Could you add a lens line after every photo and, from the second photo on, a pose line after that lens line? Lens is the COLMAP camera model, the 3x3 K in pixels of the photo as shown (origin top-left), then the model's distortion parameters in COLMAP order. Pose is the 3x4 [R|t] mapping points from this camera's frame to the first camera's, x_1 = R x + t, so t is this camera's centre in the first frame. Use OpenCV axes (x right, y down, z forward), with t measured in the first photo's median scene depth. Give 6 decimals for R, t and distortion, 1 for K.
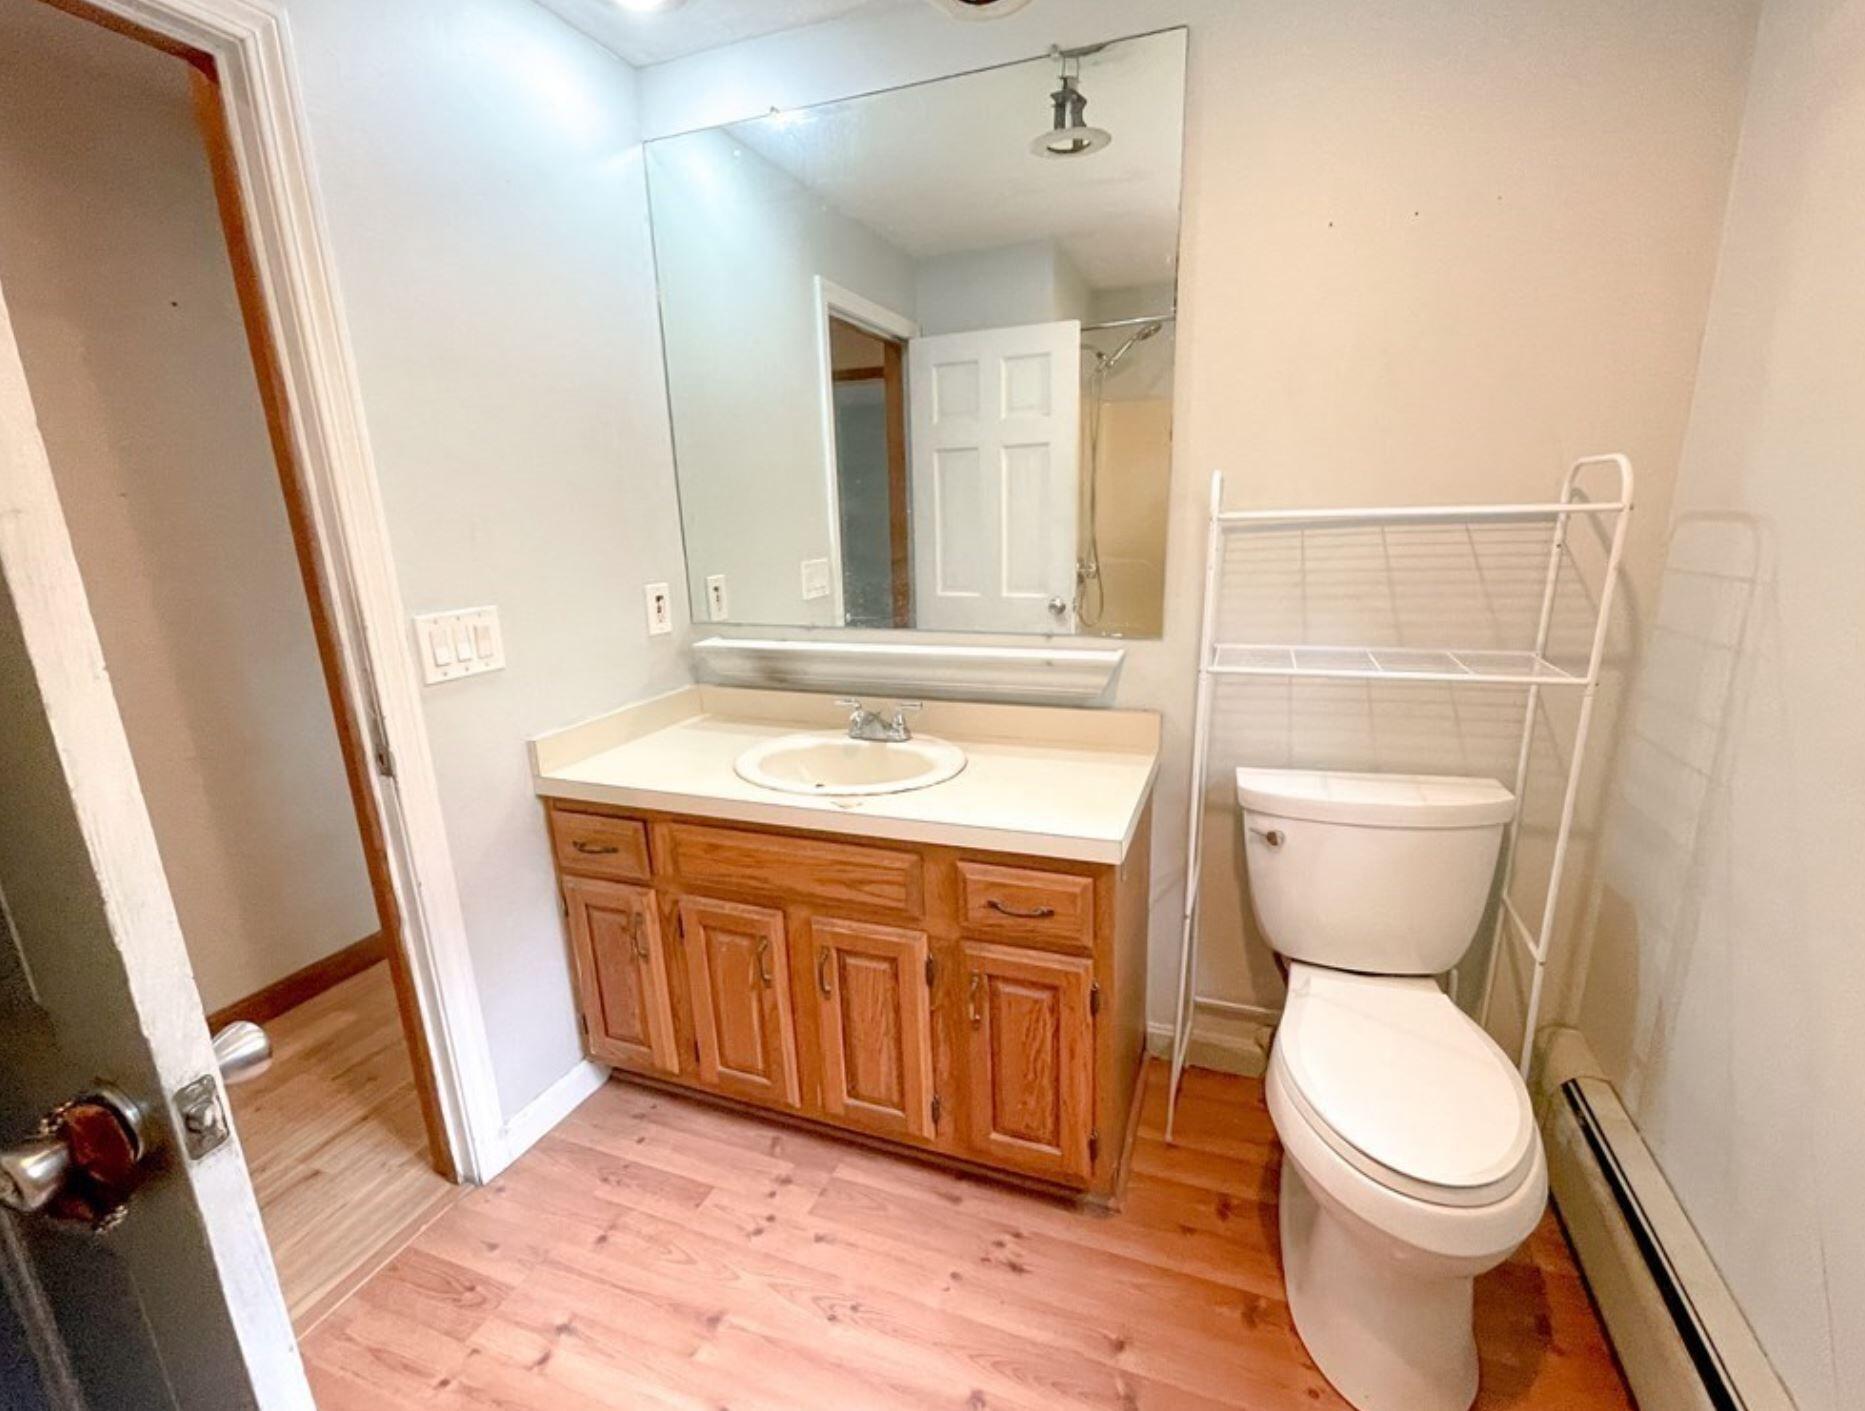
lens RADIAL K [[775.8, 0, 933.9], [0, 775.8, 699.2], [0, 0, 1]] dist [-0.007141, -0.001142]
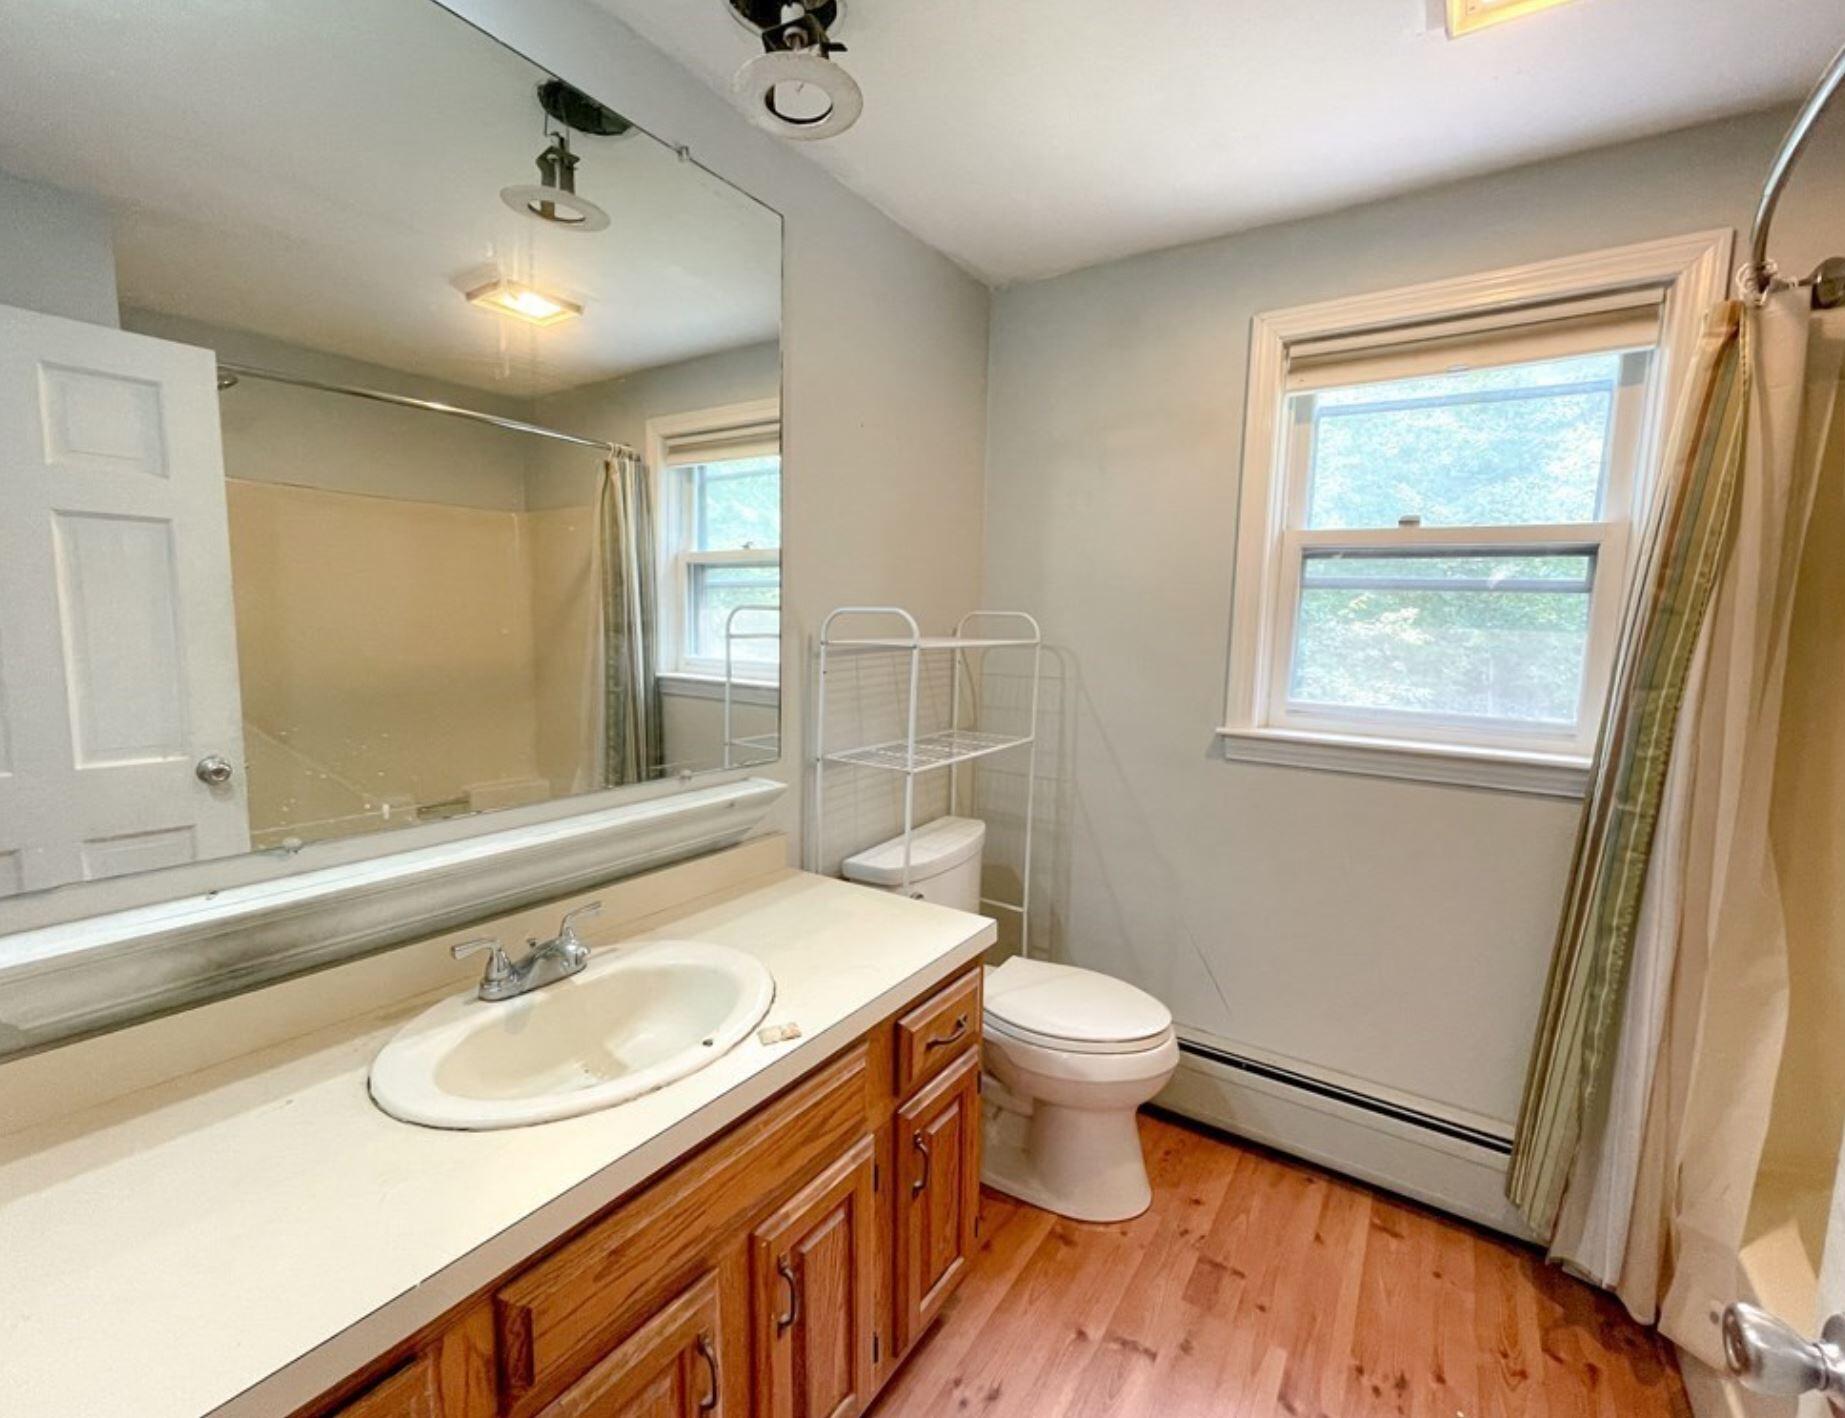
lens RADIAL K [[789.6, 0, 923.5], [0, 789.6, 718.8], [0, 0, 1]] dist [-0.006460, -0.000099]
pose [[0.237890, -0.087782, 0.967317, -0.727399], [0.206681, 0.977674, 0.037893, -0.144451], [-0.949048, 0.190911, 0.250722, 0.606248]]
